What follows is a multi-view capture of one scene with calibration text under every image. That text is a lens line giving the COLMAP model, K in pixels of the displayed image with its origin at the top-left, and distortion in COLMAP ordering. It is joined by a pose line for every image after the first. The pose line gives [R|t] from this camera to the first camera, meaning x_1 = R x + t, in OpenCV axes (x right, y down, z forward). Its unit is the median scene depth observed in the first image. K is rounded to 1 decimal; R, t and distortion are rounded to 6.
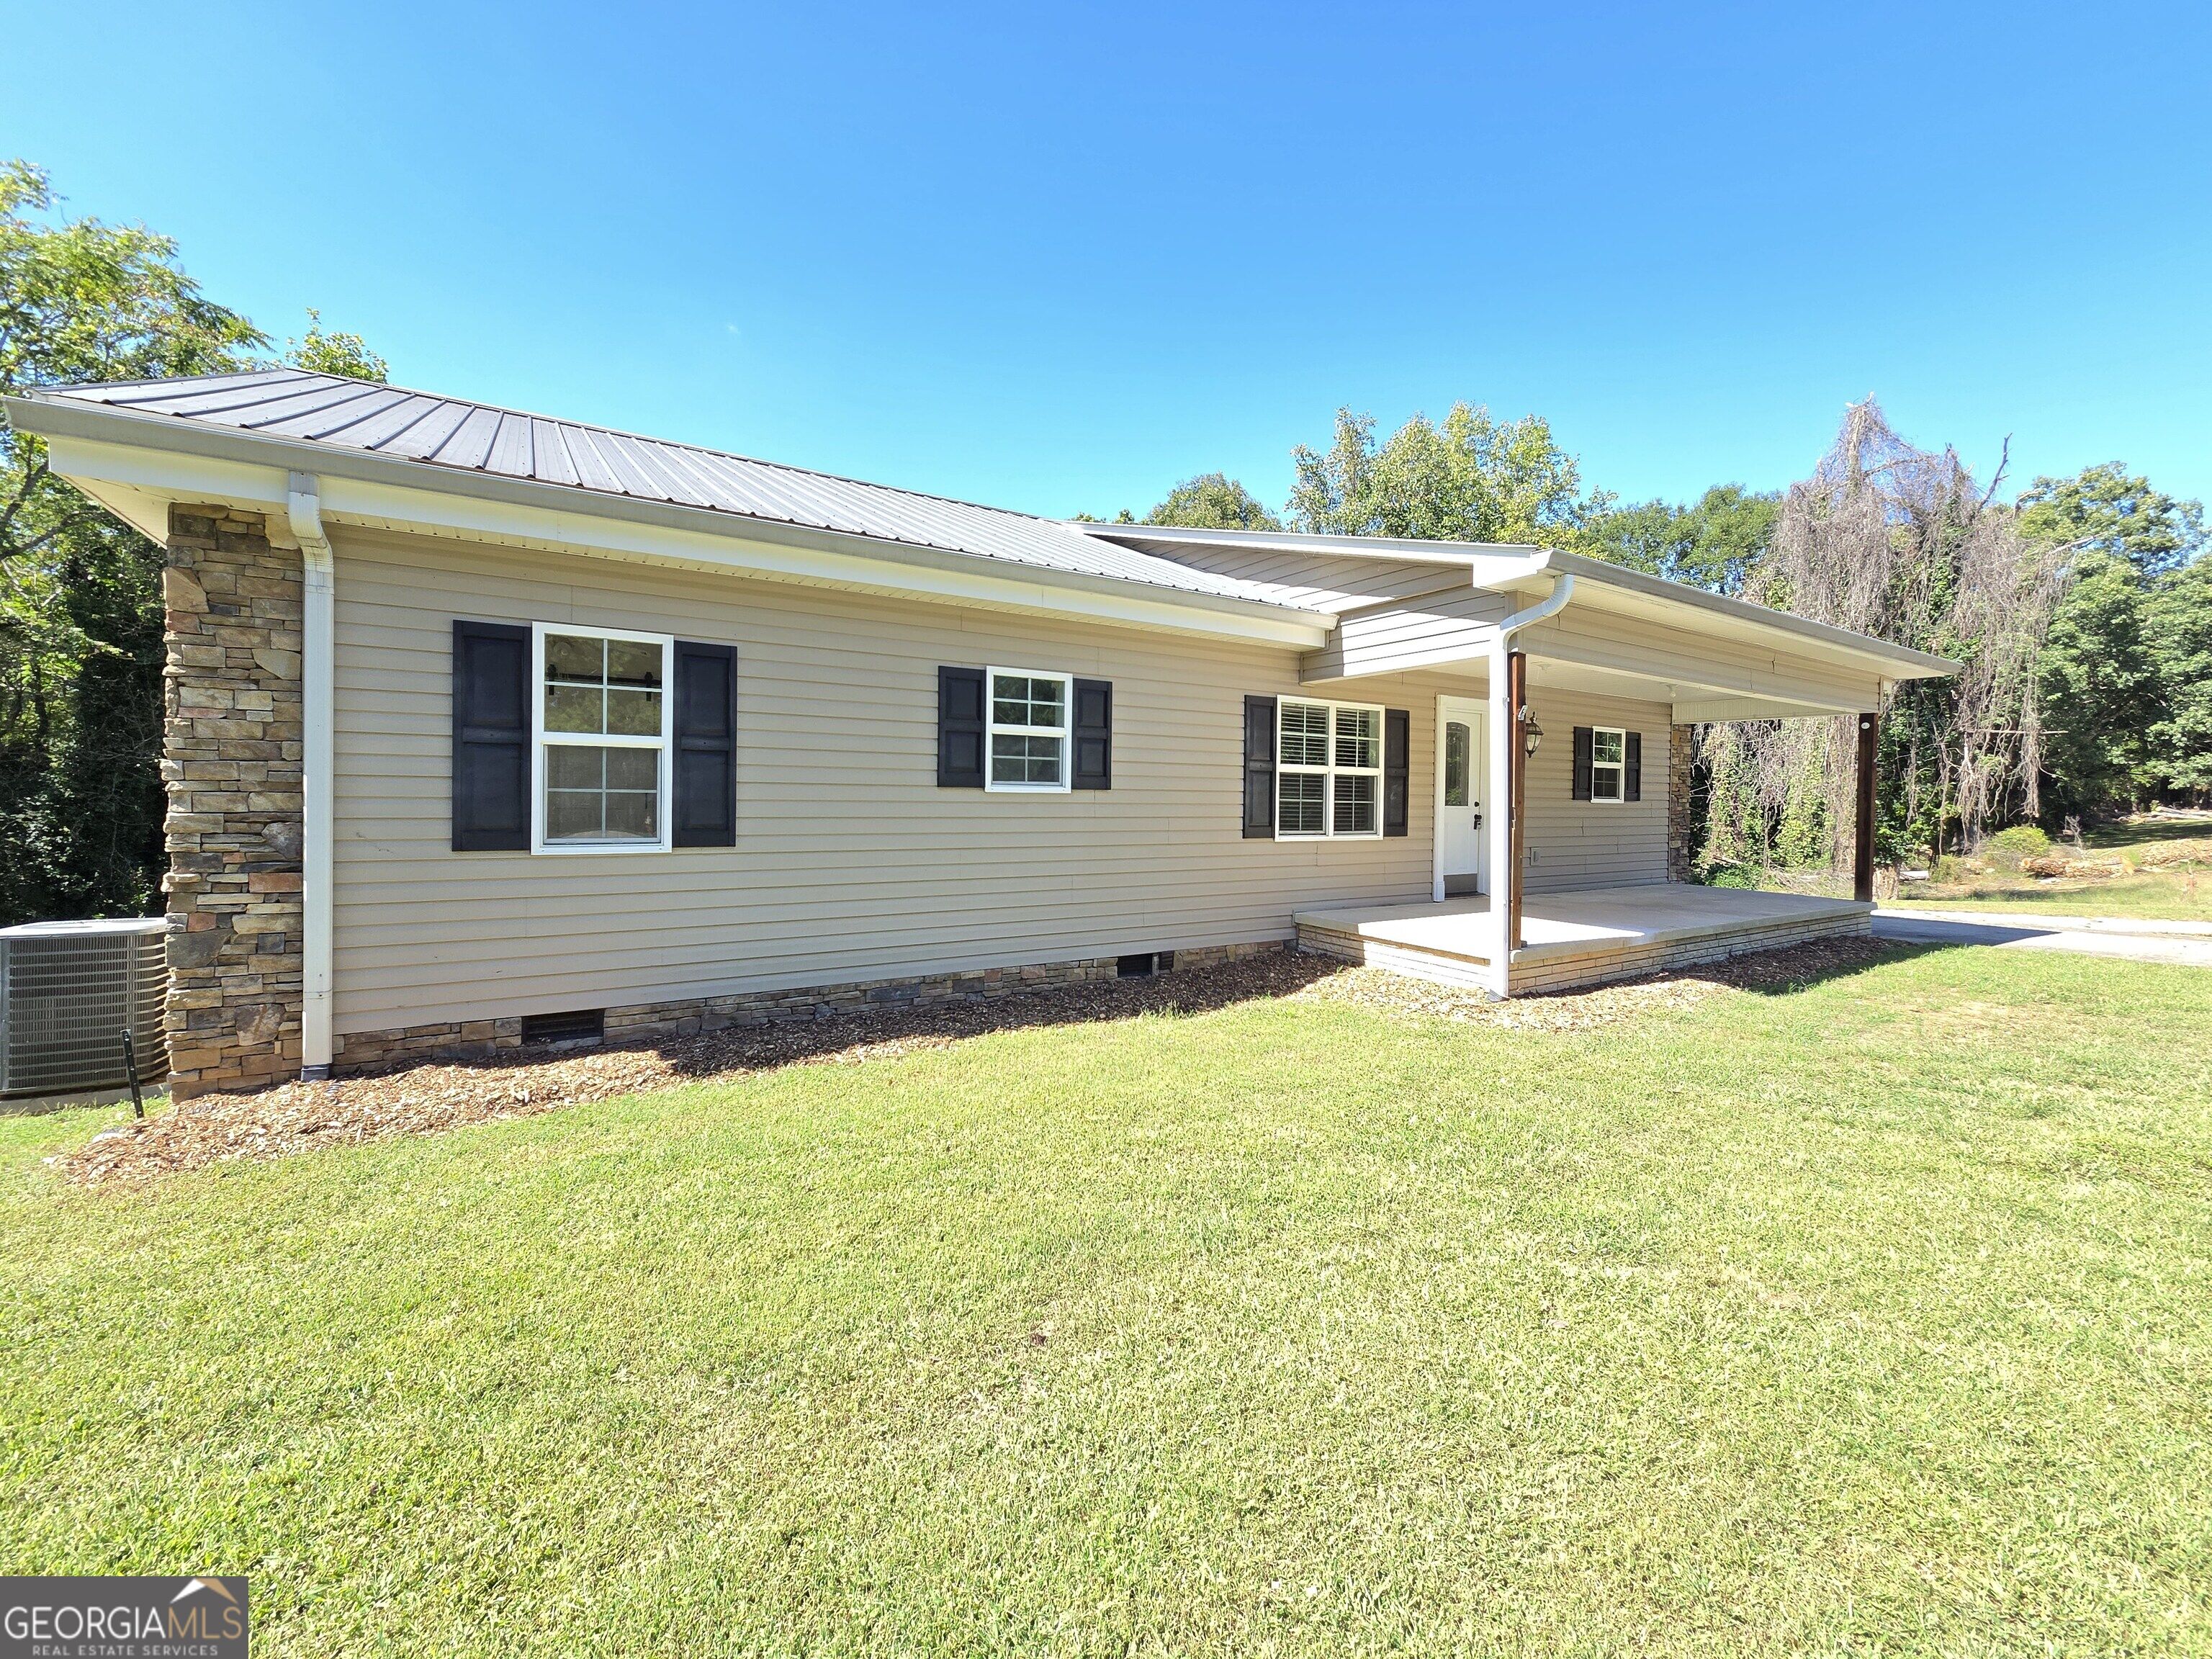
lens RADIAL K [[909.6, 0, 1099.1], [0, 909.6, 814.7], [0, 0, 1]] dist [0.000497, 0.000225]
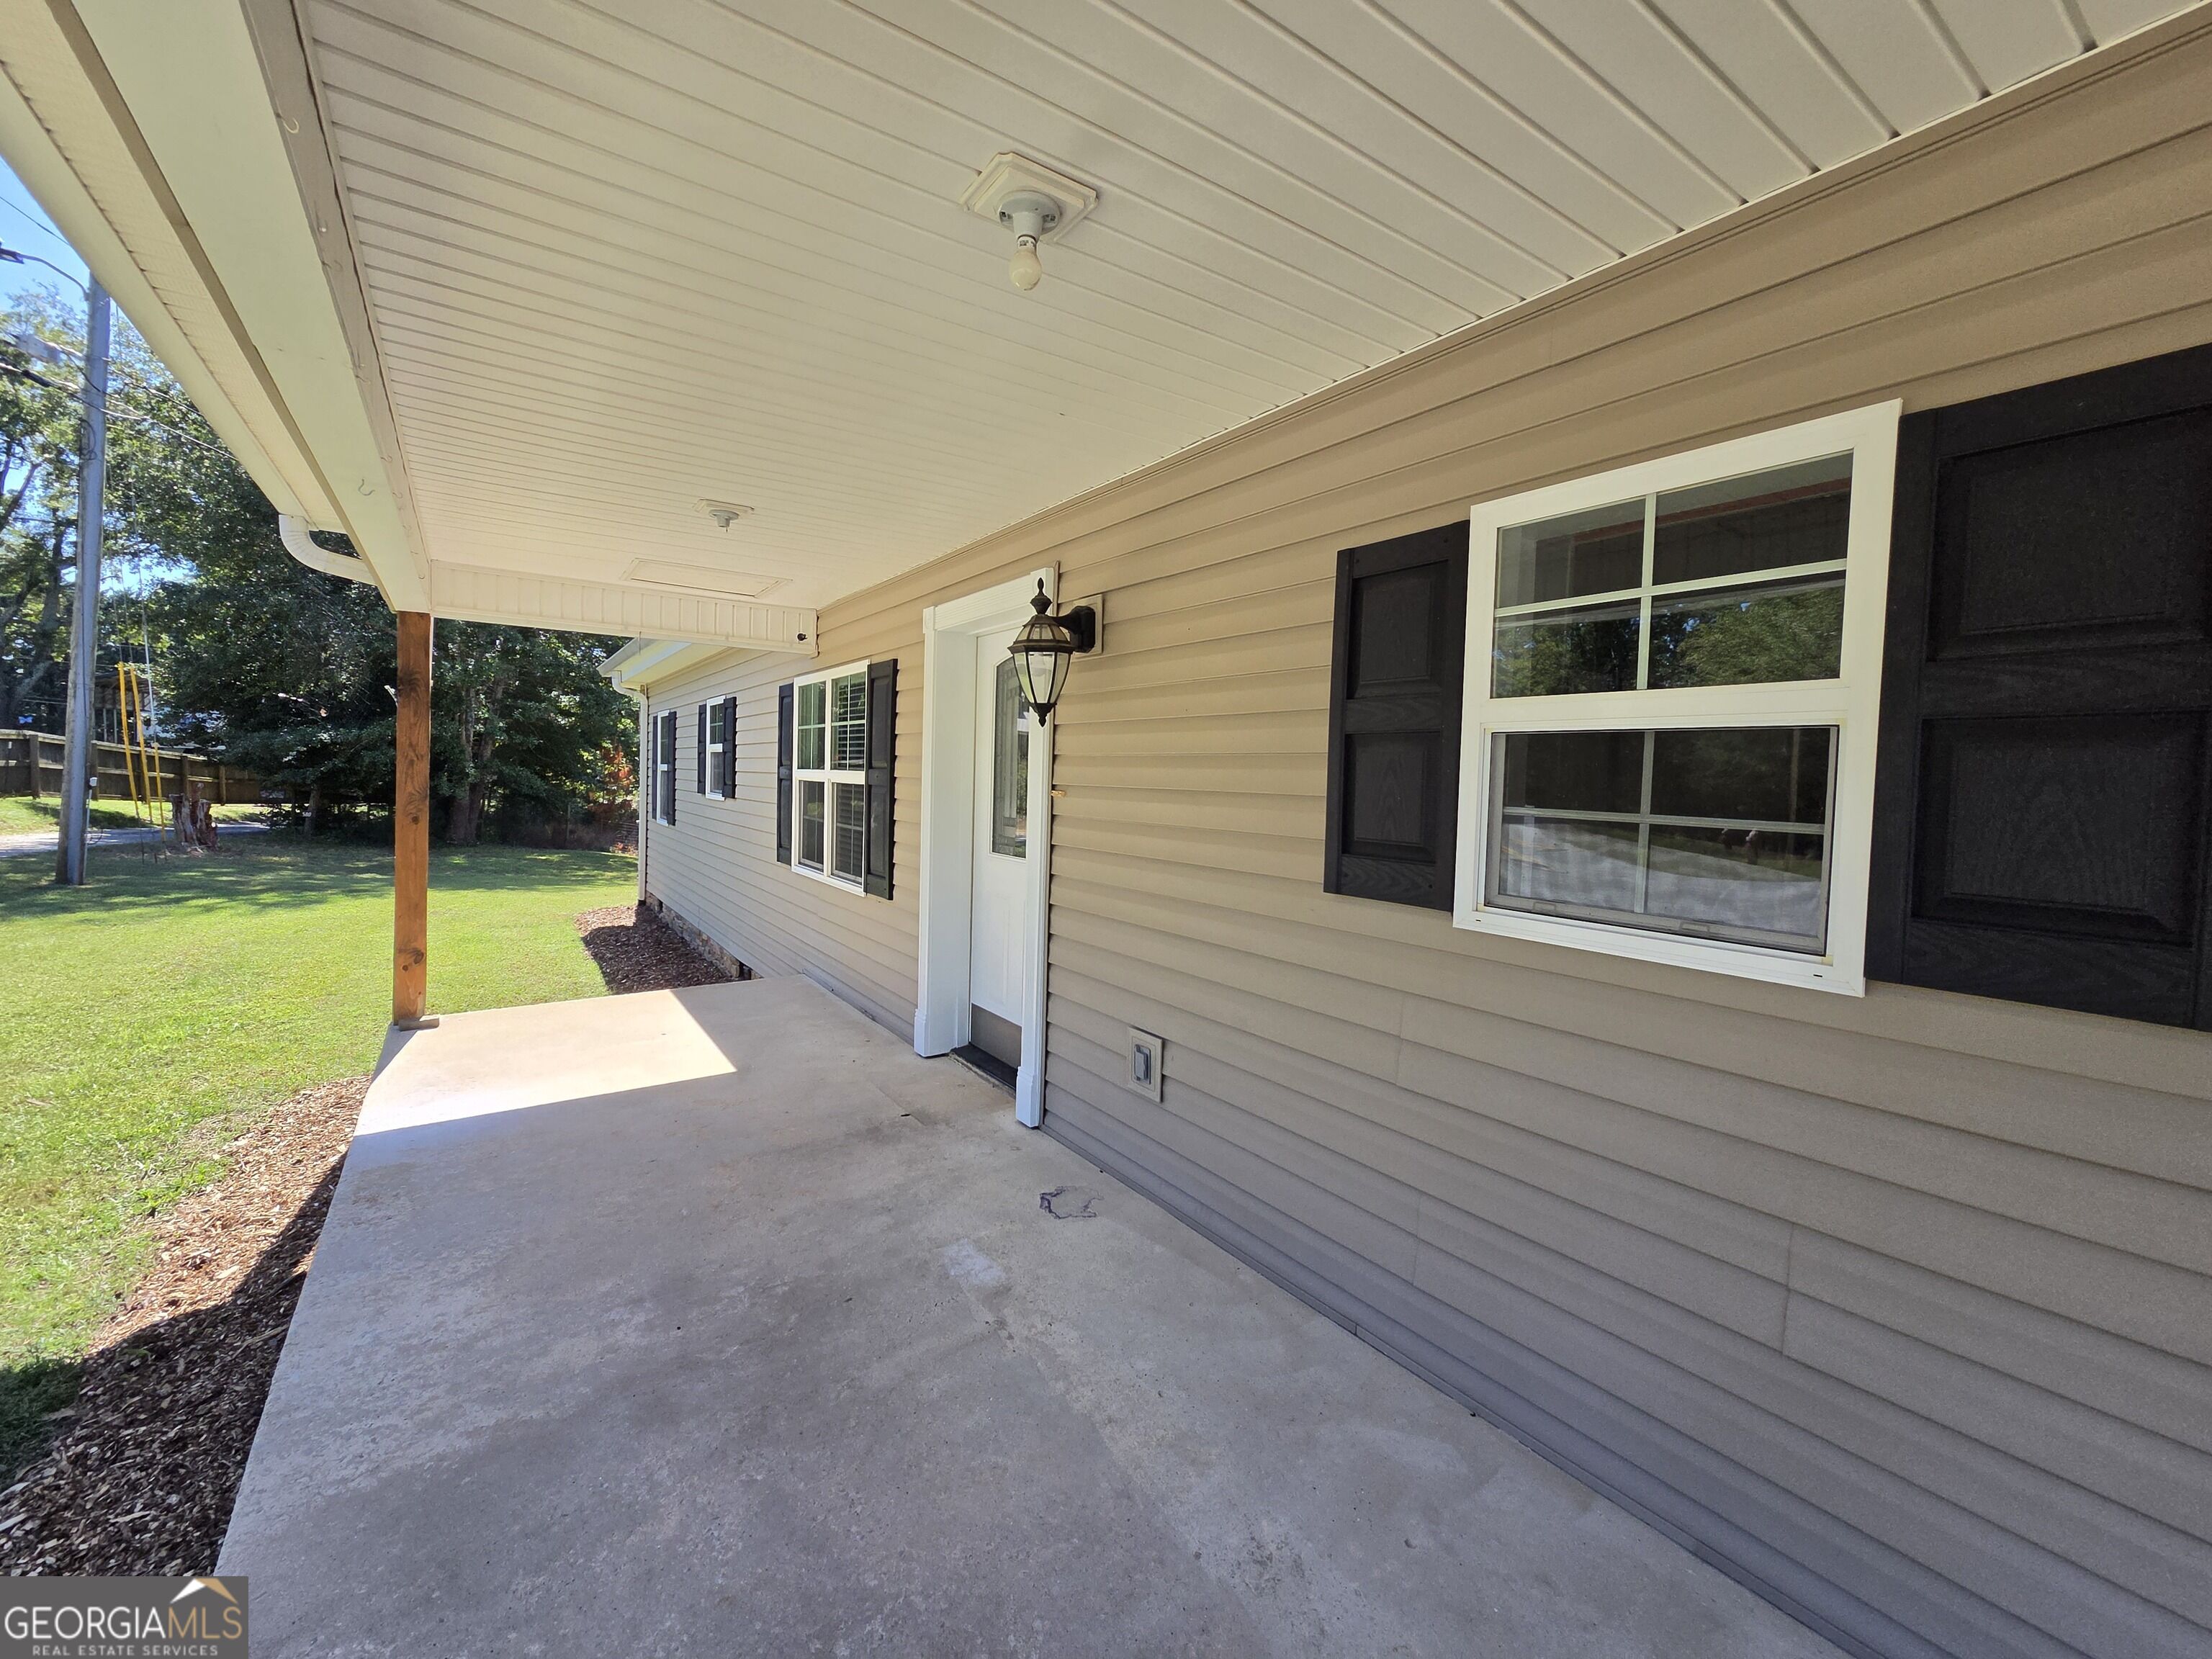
lens RADIAL K [[909.6, 0, 1099.1], [0, 909.6, 814.7], [0, 0, 1]] dist [0.000497, 0.000225]
pose [[0.029204, 0.037103, -0.998885, 0.724962], [-0.034193, 0.998763, 0.036099, -0.040769], [0.998988, 0.033100, 0.030436, 0.932777]]
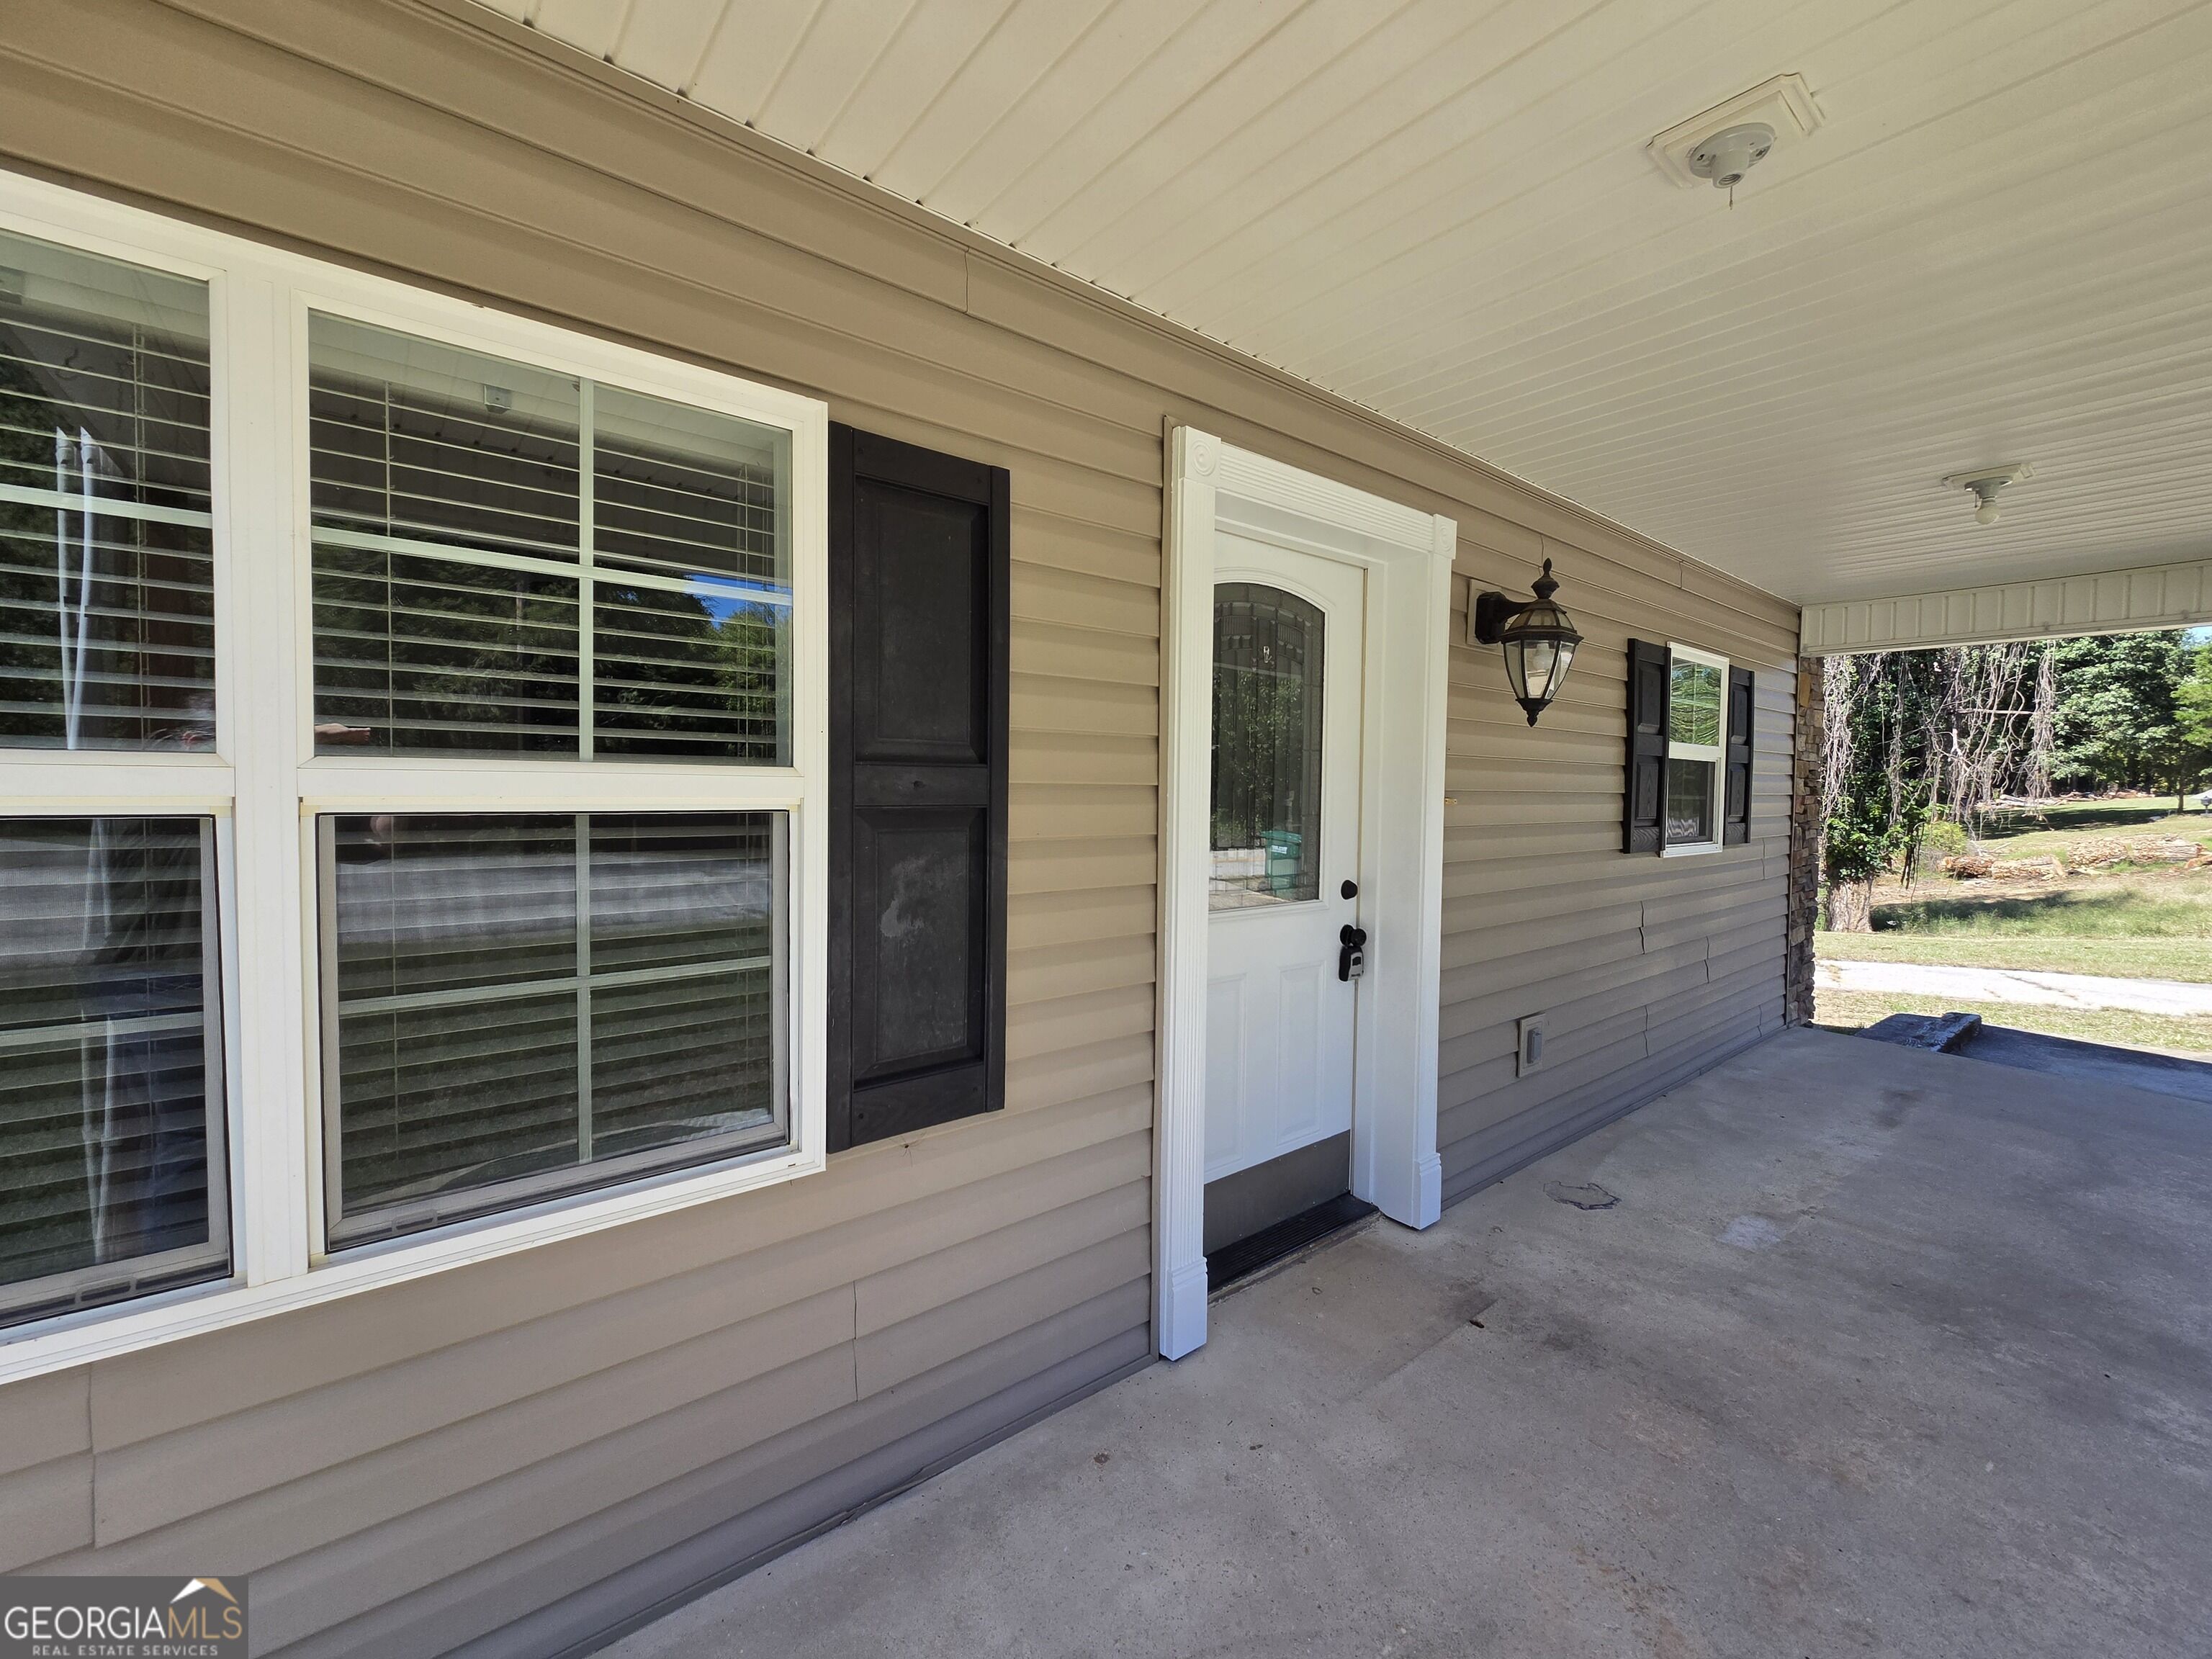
lens RADIAL K [[909.6, 0, 1099.1], [0, 909.6, 814.7], [0, 0, 1]] dist [0.000497, 0.000225]
pose [[0.994207, -0.004905, 0.107373, 0.287556], [0.003356, 0.999888, 0.014601, -0.036464], [-0.107433, -0.014156, 0.994112, 0.680249]]
